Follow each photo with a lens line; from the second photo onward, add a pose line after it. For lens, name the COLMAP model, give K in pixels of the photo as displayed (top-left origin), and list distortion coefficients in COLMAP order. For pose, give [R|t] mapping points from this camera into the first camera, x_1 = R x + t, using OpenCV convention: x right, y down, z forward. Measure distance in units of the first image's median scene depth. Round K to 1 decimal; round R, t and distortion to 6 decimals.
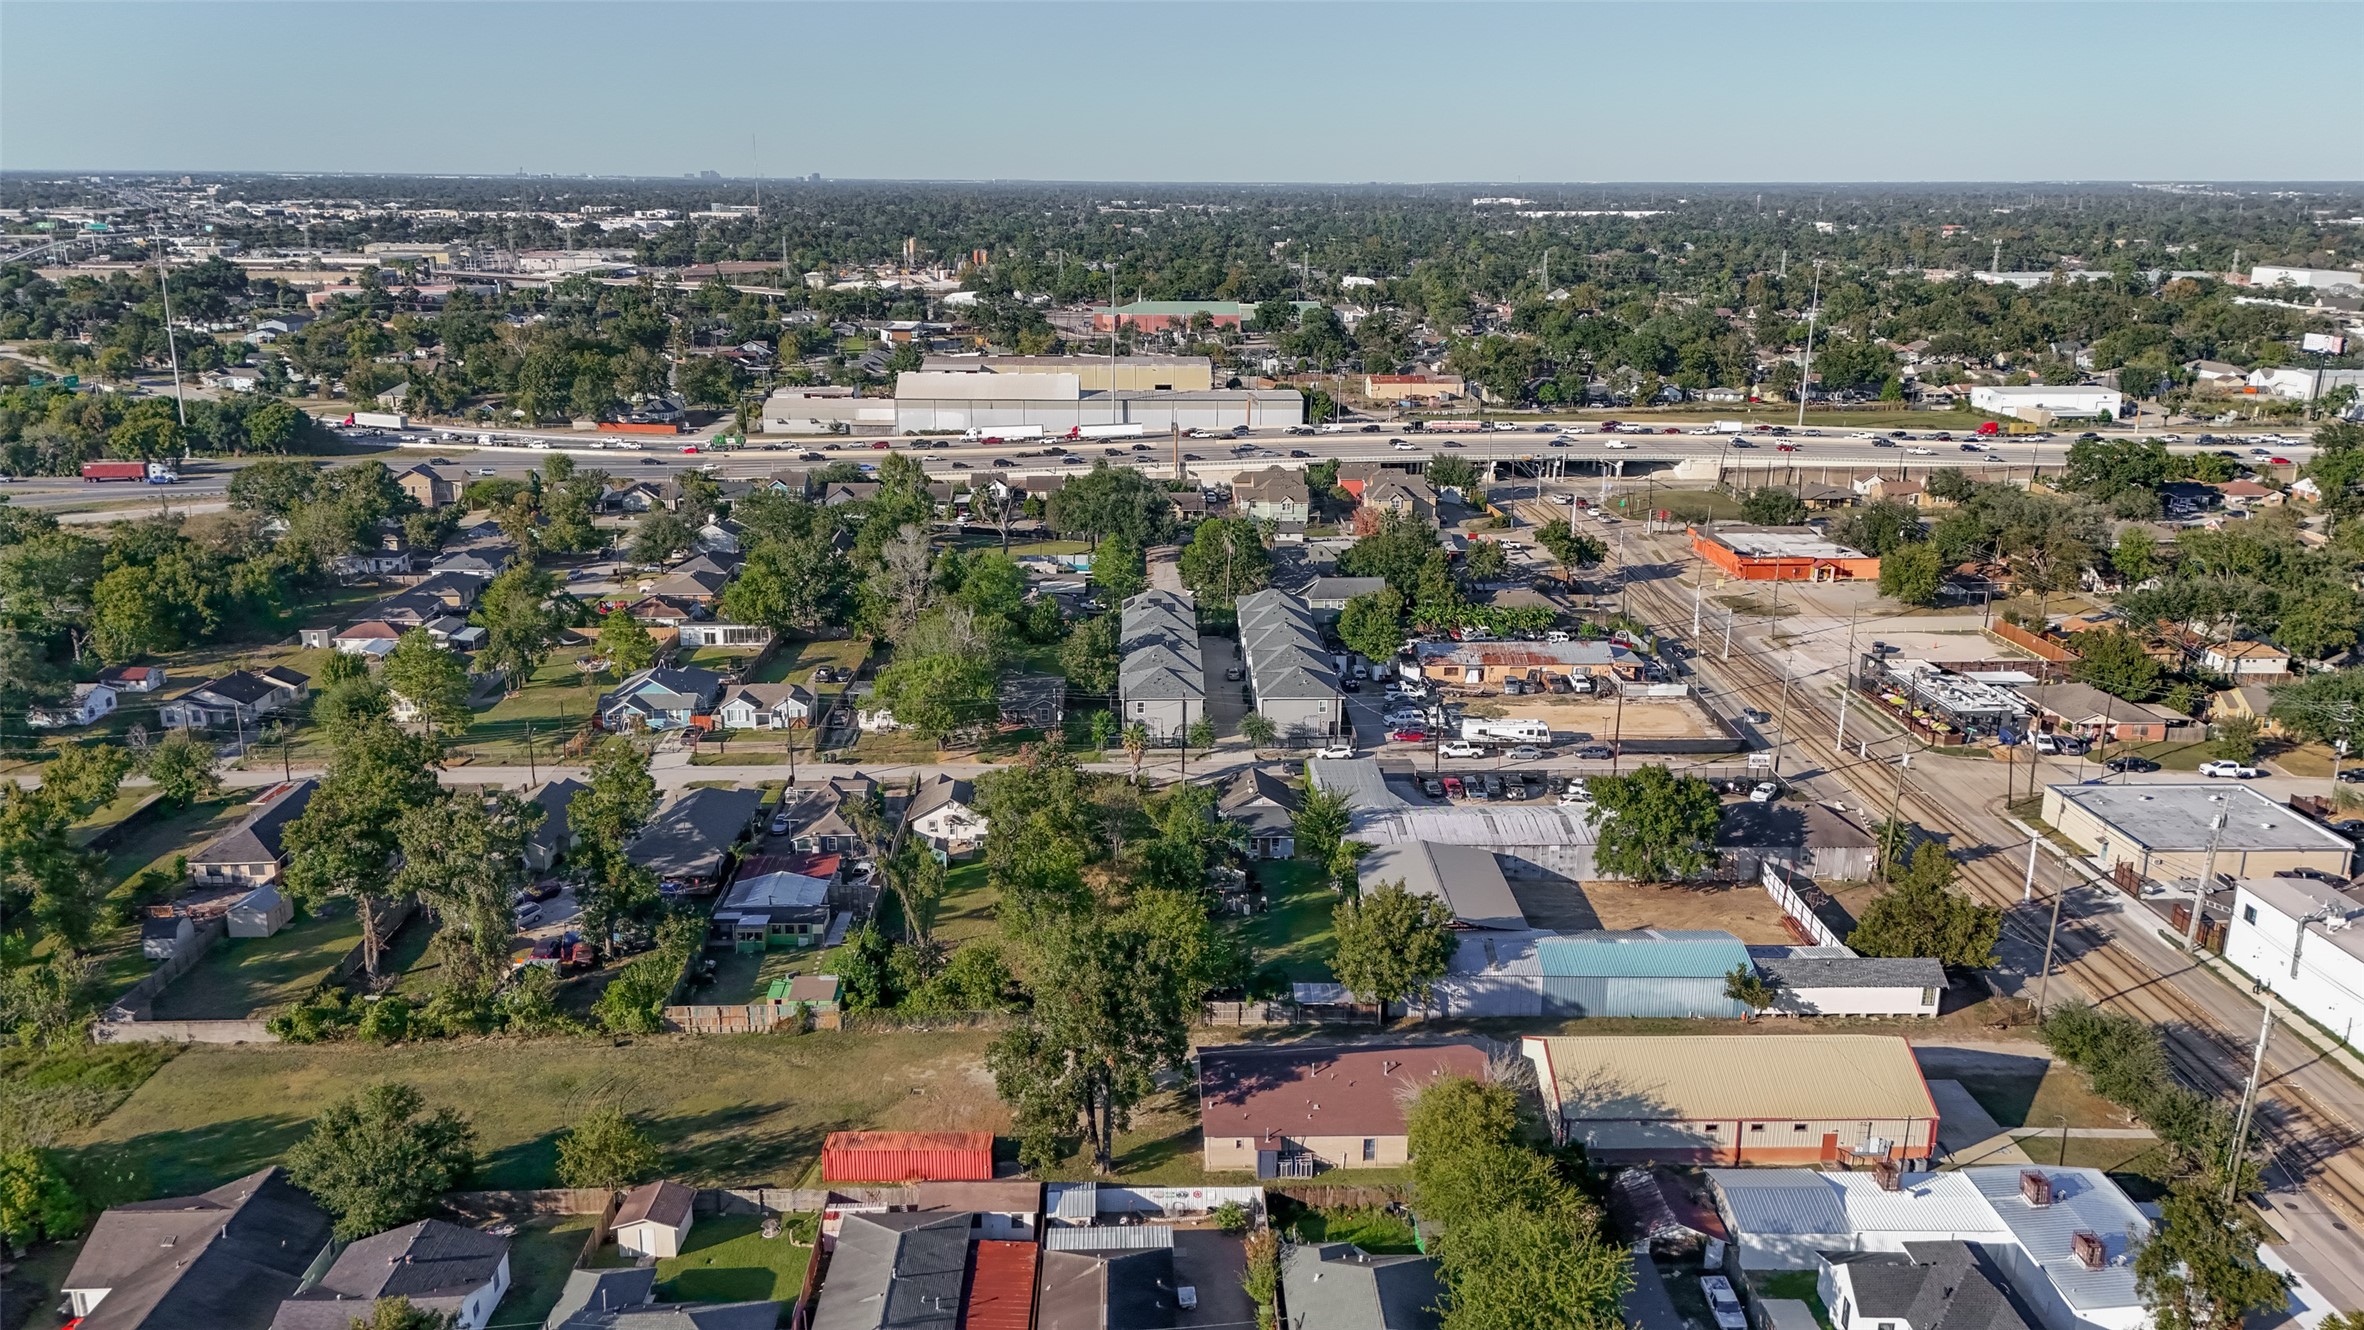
lens RADIAL K [[1734.2, 0, 1182.0], [0, 1734.2, 665.0], [0, 0, 1]] dist [0.096820, -0.098552]
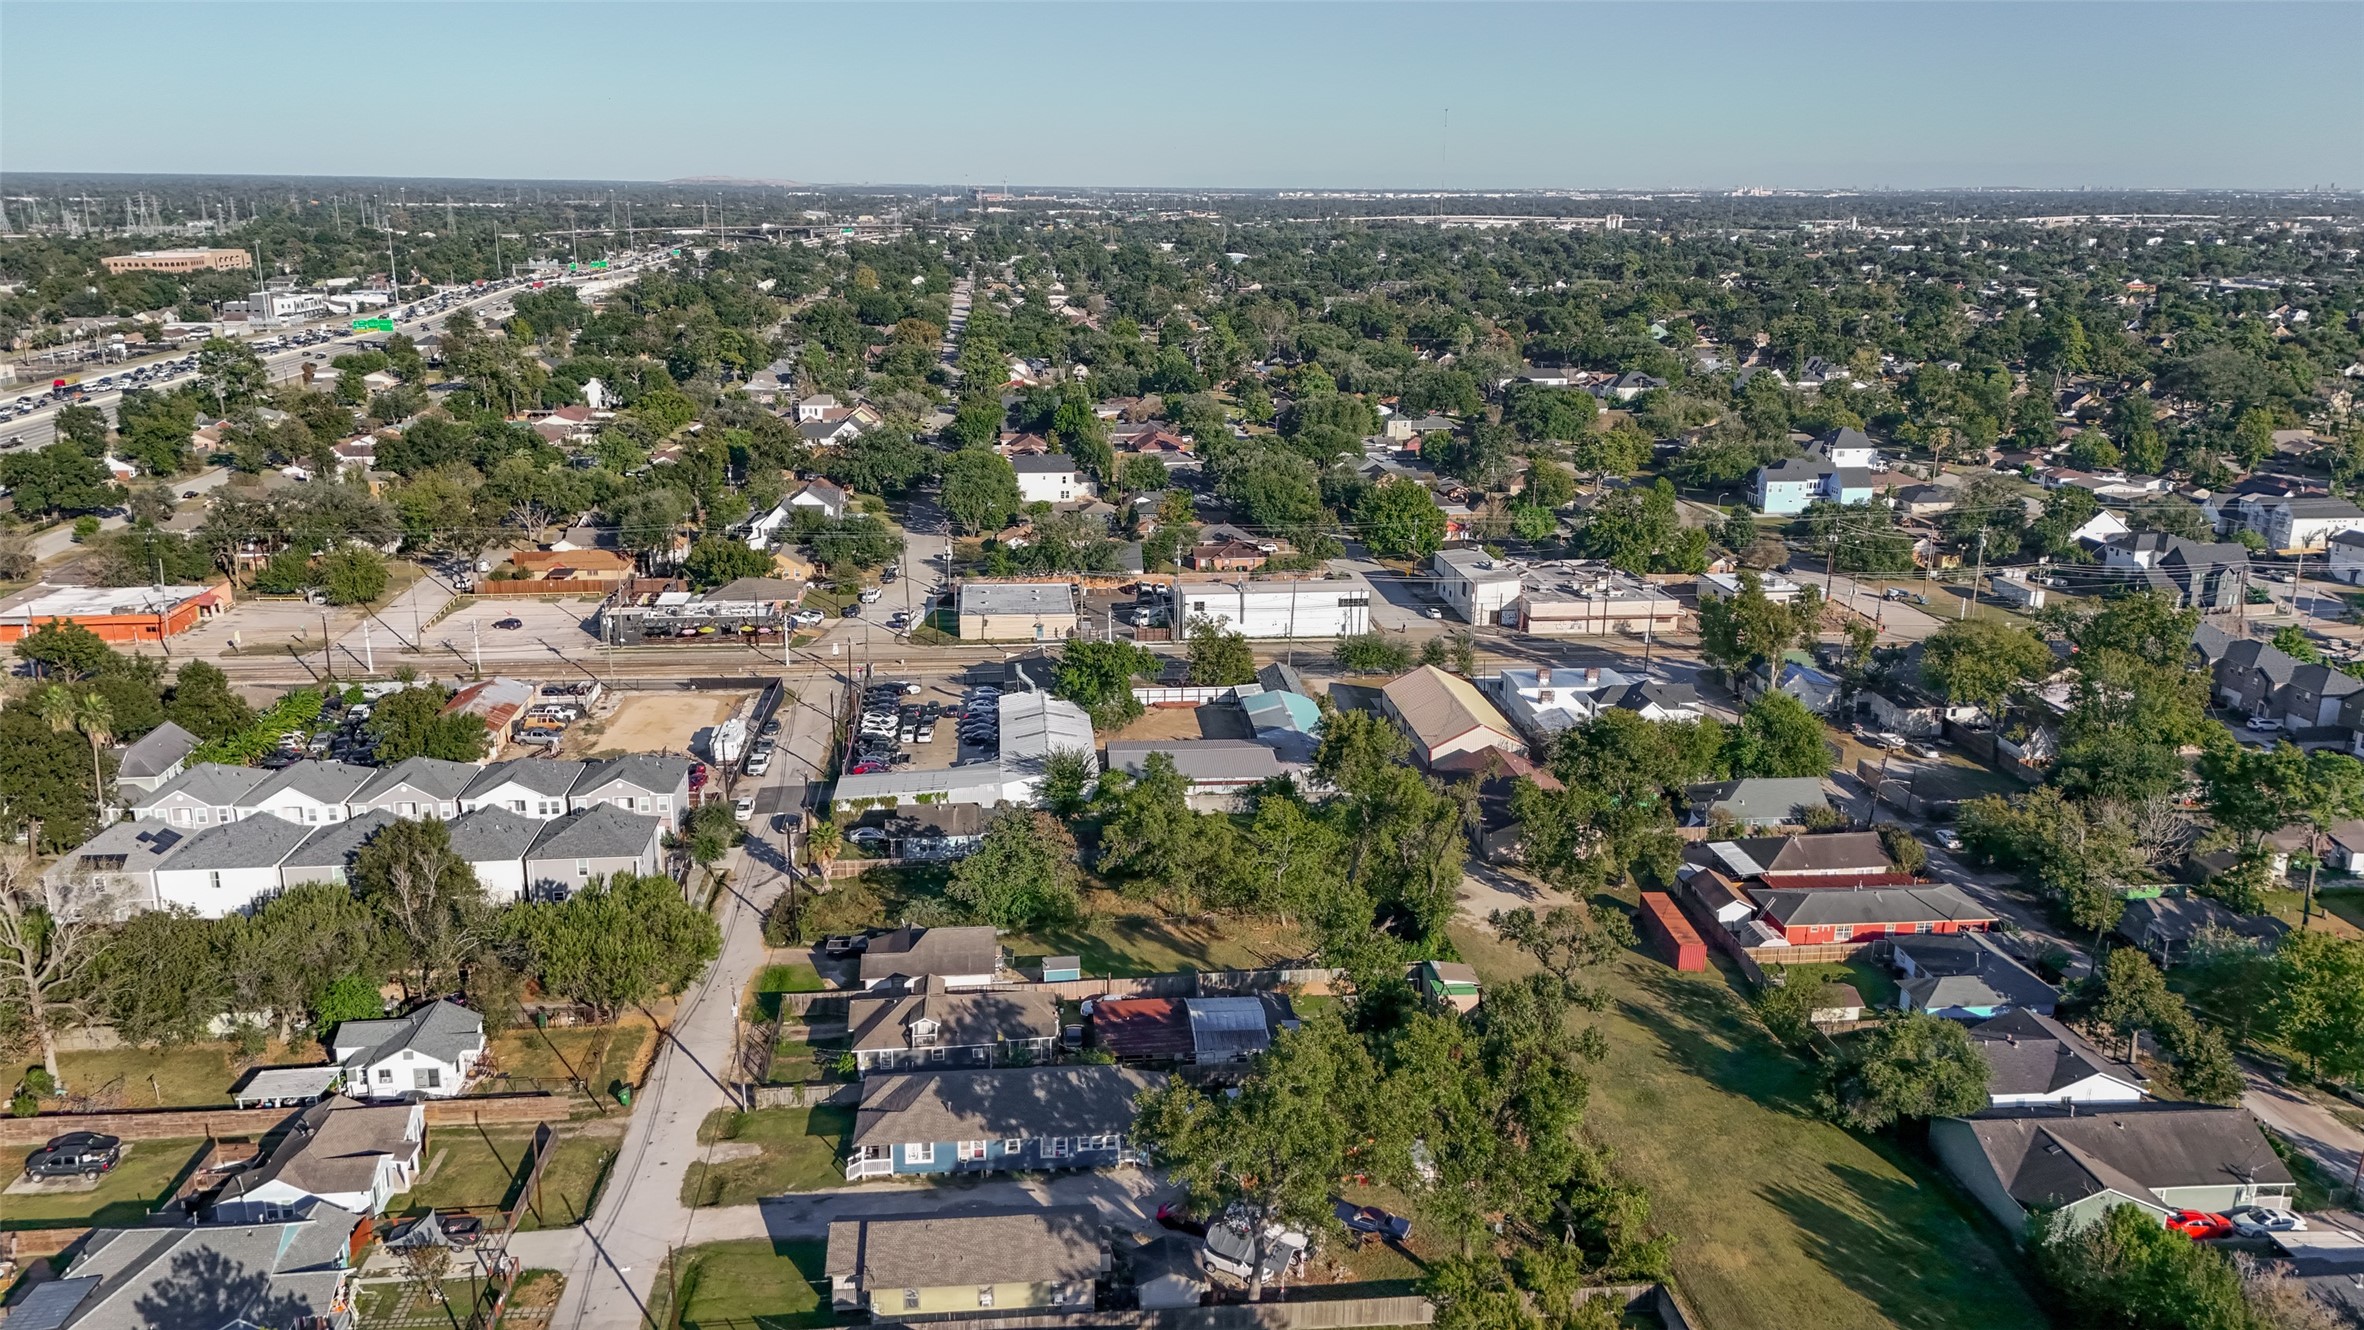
lens RADIAL K [[1734.2, 0, 1182.0], [0, 1734.2, 665.0], [0, 0, 1]] dist [0.096820, -0.098552]
pose [[-0.074990, -0.271819, 0.959422, -0.768054], [0.261126, 0.923205, 0.281968, -0.212833], [-0.962387, 0.271675, 0.001748, 0.746774]]
